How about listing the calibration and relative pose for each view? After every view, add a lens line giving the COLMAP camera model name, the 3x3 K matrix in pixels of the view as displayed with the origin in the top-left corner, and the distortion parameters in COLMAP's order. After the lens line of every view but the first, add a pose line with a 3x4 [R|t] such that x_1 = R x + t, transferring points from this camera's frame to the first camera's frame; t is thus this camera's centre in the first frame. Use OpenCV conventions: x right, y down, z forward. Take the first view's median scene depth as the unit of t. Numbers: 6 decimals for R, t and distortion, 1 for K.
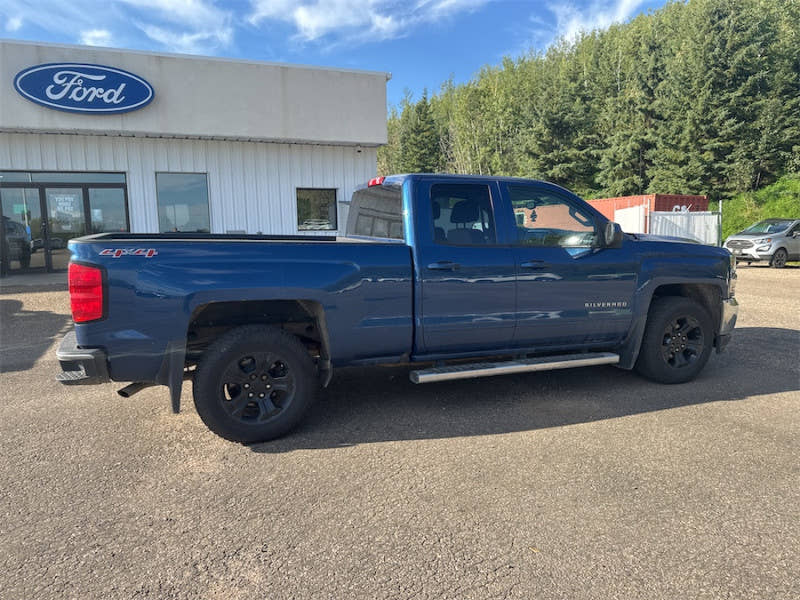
lens RADIAL K [[569.0, 0, 401.2], [0, 569.0, 301.0], [0, 0, 1]] dist [0.045827, -0.073737]
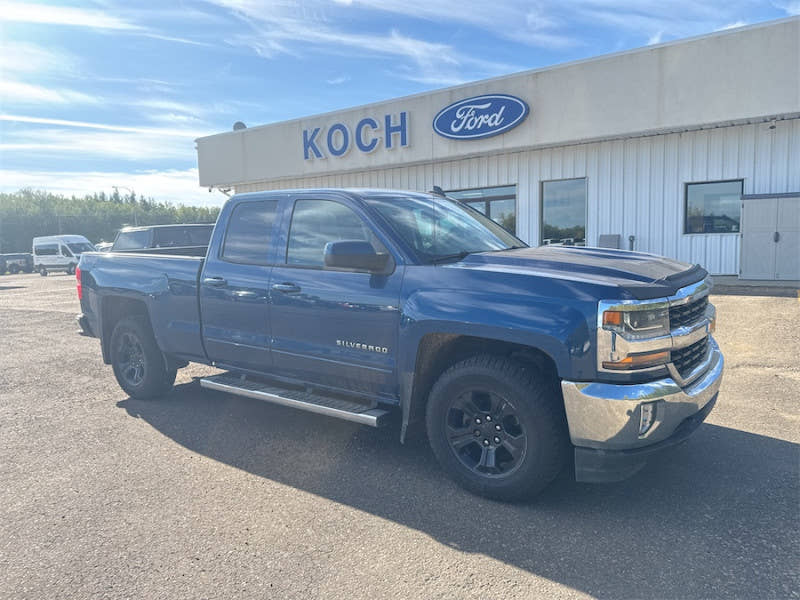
lens RADIAL K [[557.8, 0, 384.5], [0, 557.8, 297.4], [0, 0, 1]] dist [0.163250, -0.306348]
pose [[0.530232, 0.086202, -0.843459, 0.329481], [-0.089977, 0.994921, 0.045118, -0.031775], [0.843065, 0.051969, 0.535295, 0.202123]]
